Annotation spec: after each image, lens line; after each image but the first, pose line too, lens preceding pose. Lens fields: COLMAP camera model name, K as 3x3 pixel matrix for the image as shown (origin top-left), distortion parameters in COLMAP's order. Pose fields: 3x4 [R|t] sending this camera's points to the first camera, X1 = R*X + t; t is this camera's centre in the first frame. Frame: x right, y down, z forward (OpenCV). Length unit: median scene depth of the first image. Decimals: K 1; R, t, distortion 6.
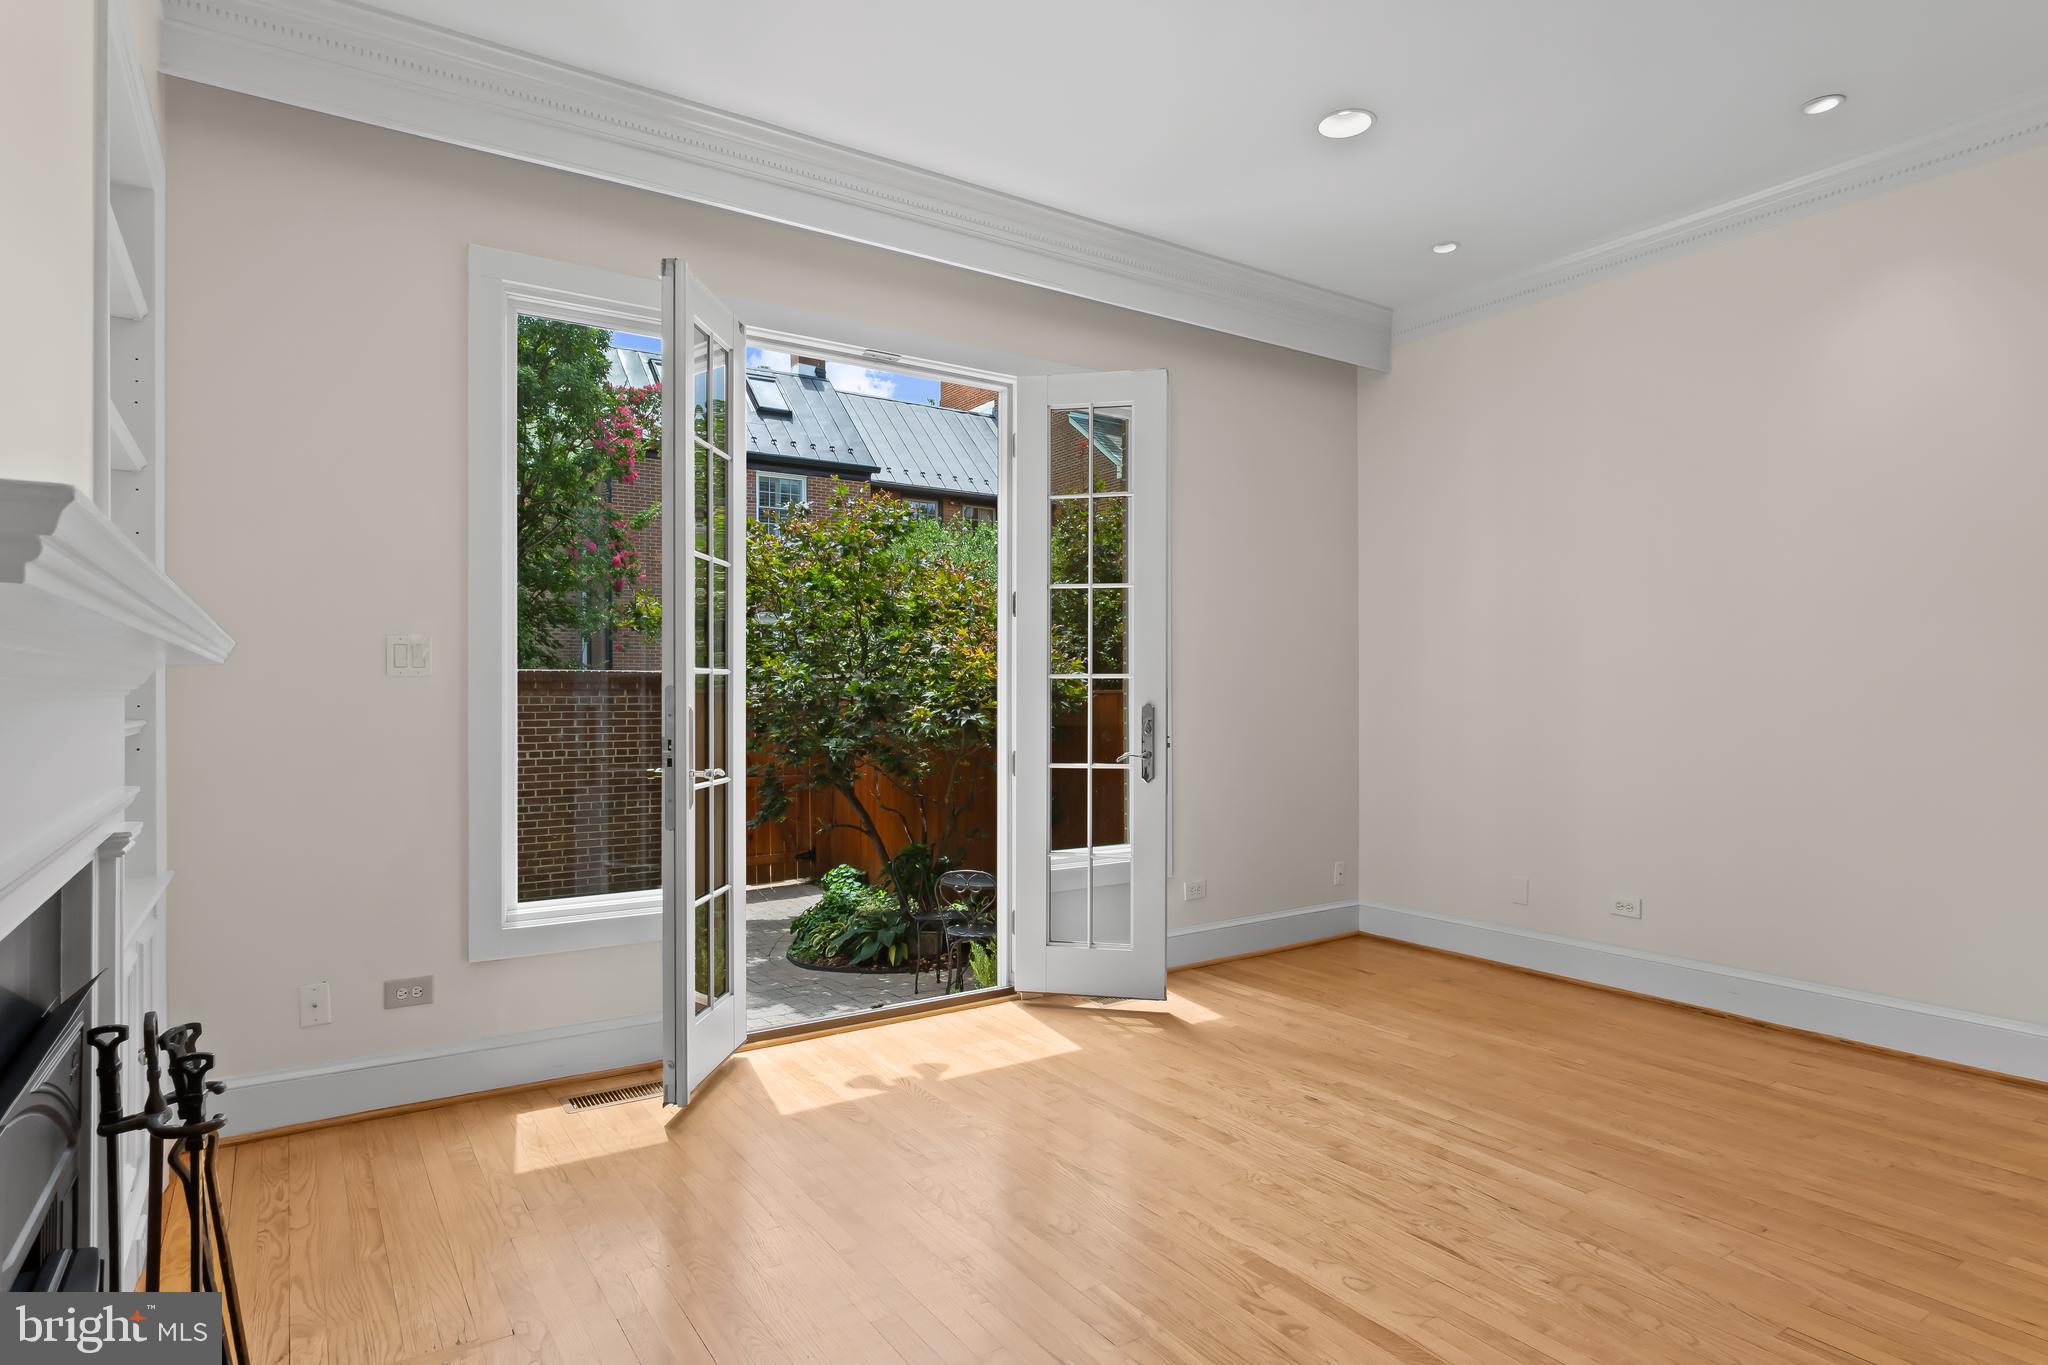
lens RADIAL K [[1099.2, 0, 1006.0], [0, 1099.2, 682.8], [0, 0, 1]] dist [-0.018574, 0.005819]
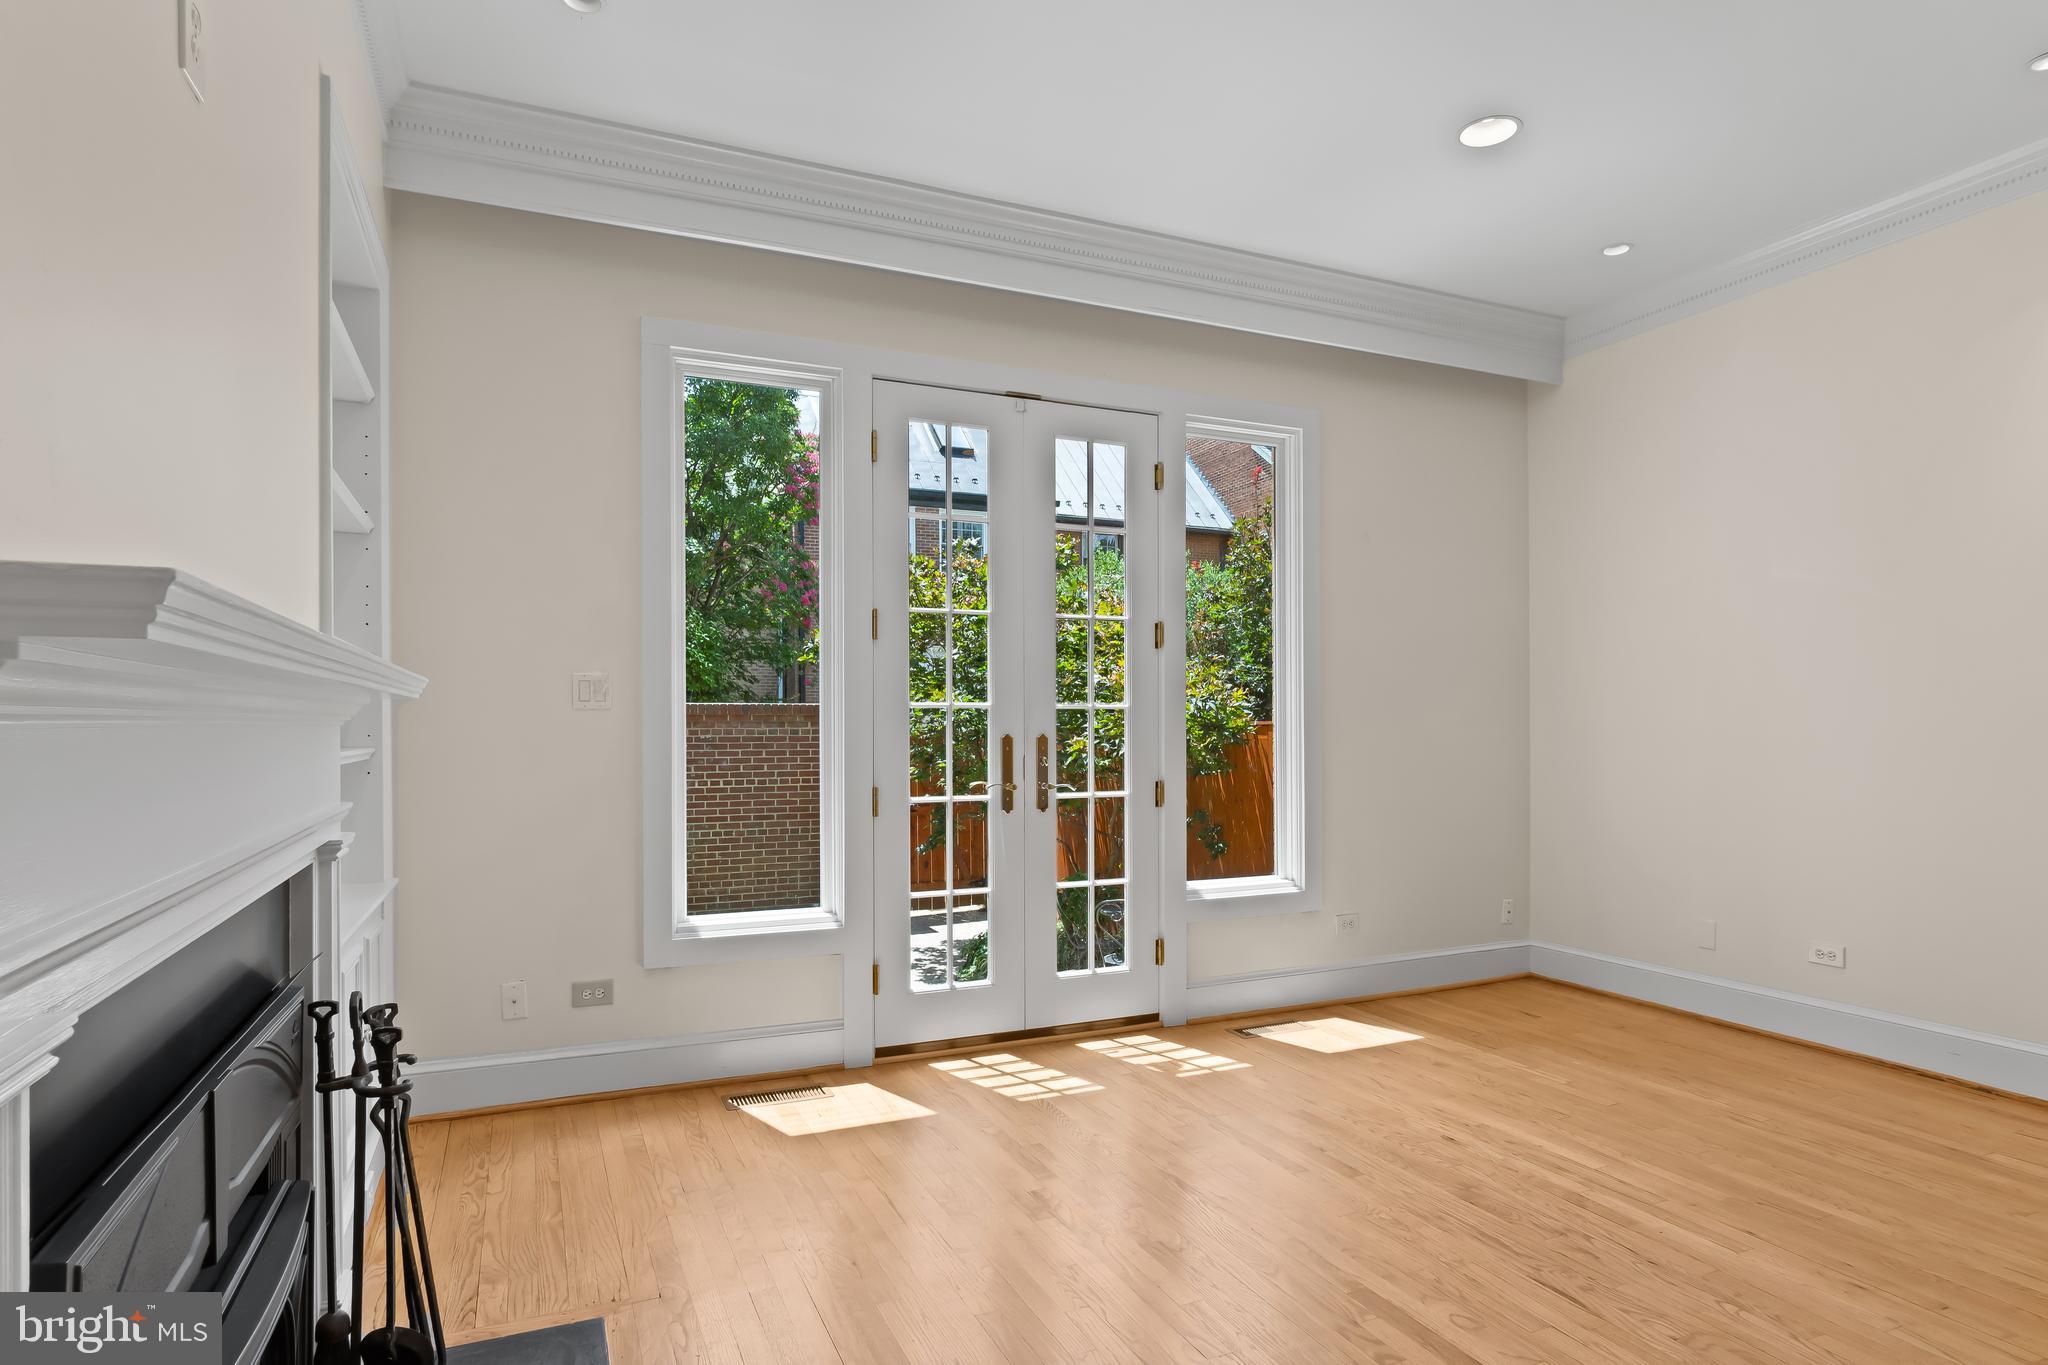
lens RADIAL K [[1099.2, 0, 1001.3], [0, 1099.2, 718.1], [0, 0, 1]] dist [-0.018574, 0.005819]
pose [[0.984966, -0.002967, -0.172724, 0.060955], [0.003512, 0.999990, 0.002848, 0.001535], [0.172714, -0.003412, 0.984966, -0.028146]]
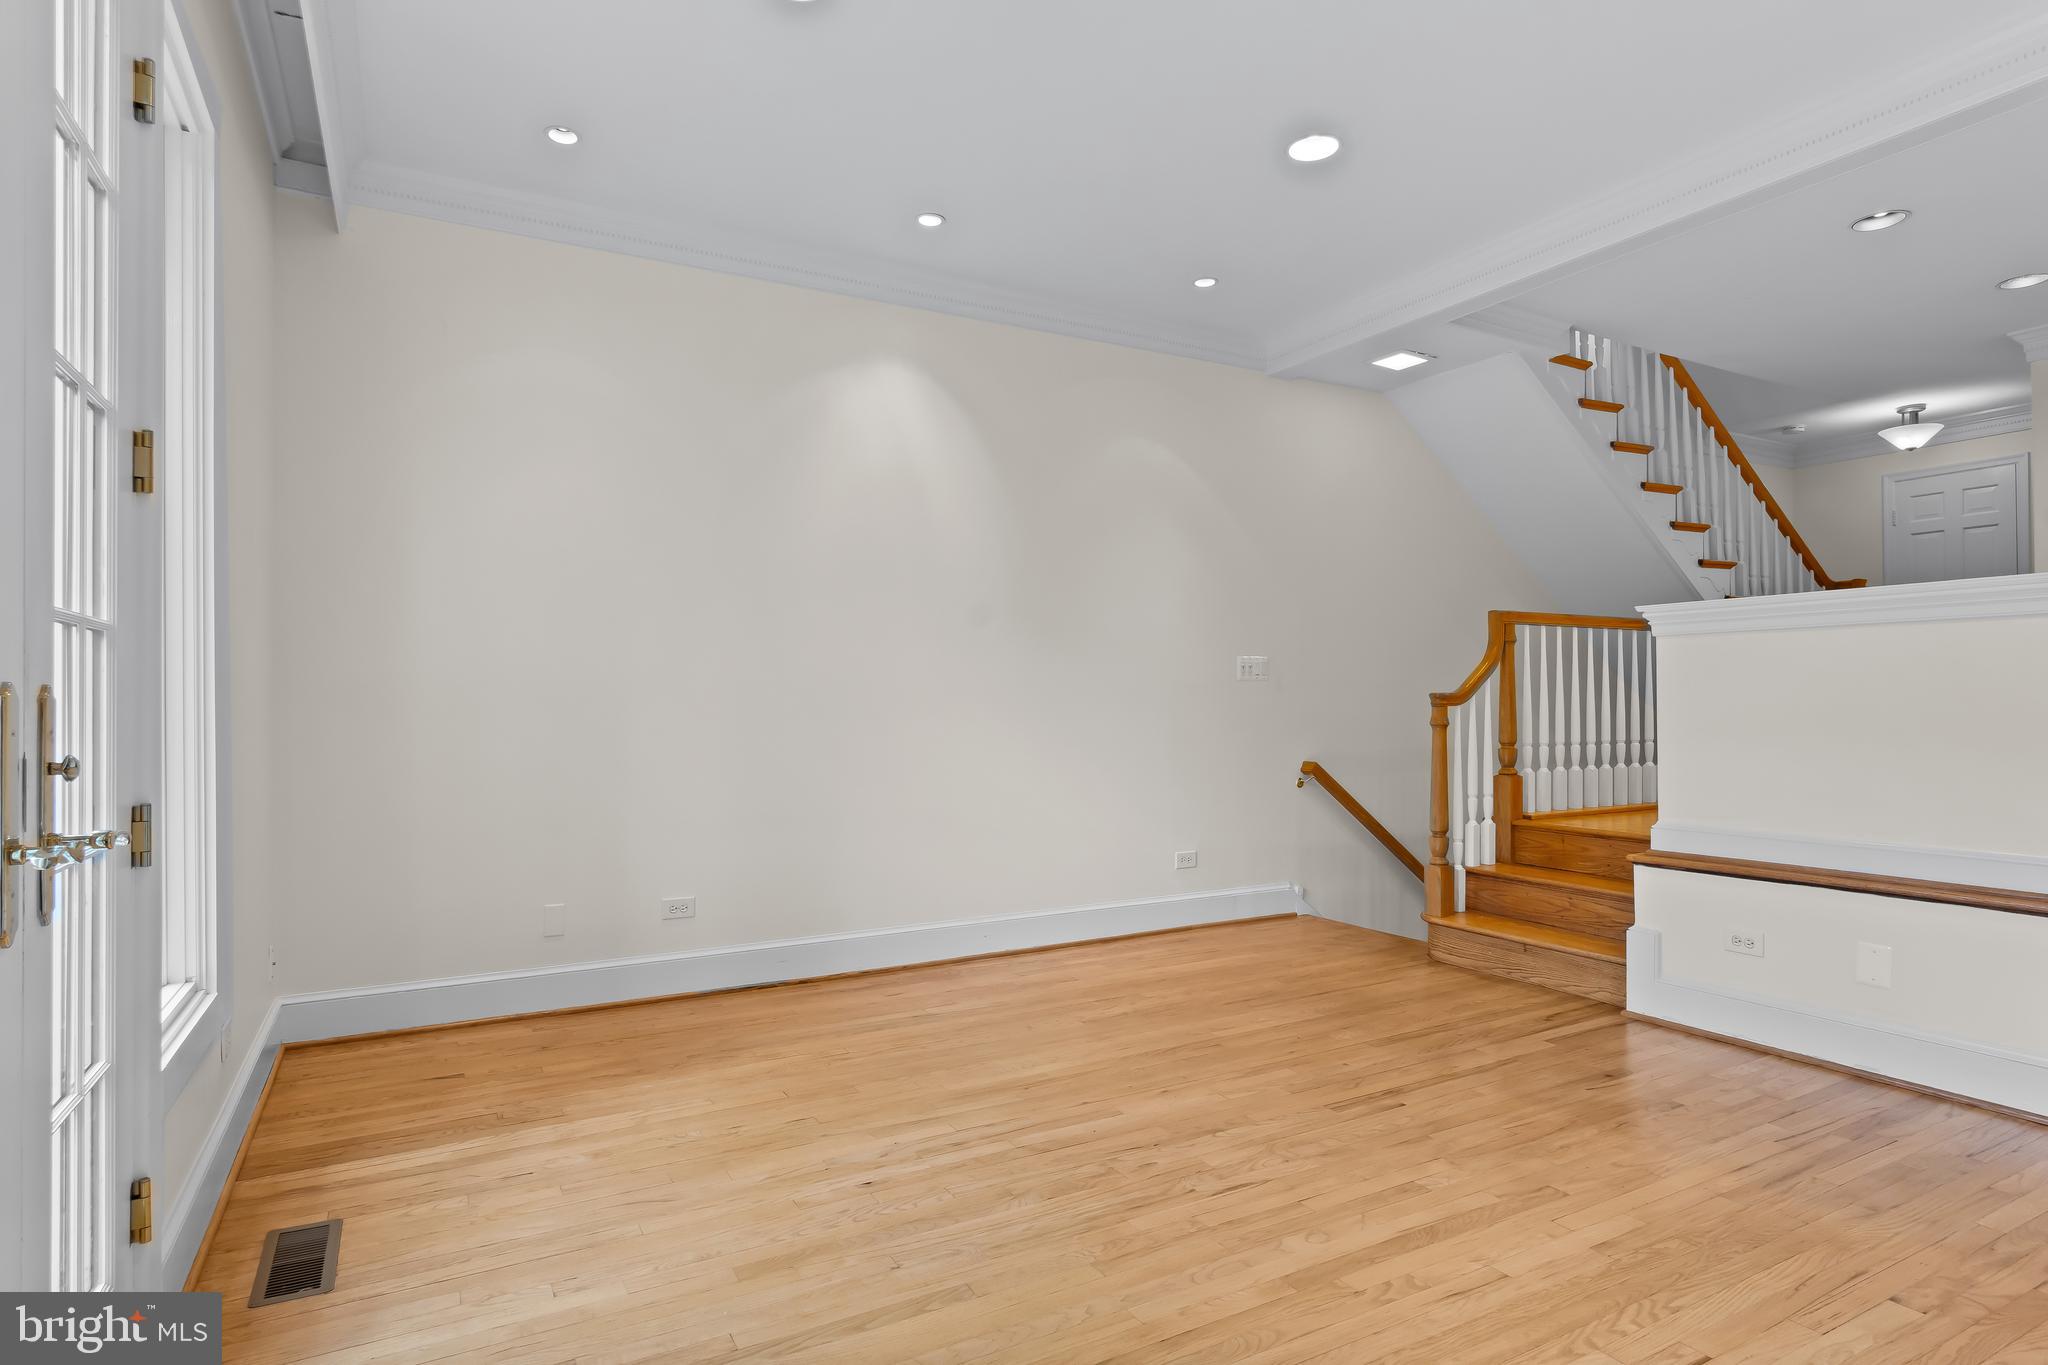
lens RADIAL K [[1099.2, 0, 1027.0], [0, 1099.2, 683.8], [0, 0, 1]] dist [-0.018574, 0.005819]
pose [[0.072587, 0.015149, 0.997247, -0.552887], [-0.001170, 0.999885, -0.015104, 0.029485], [-0.997361, -0.000071, 0.072596, 0.892388]]
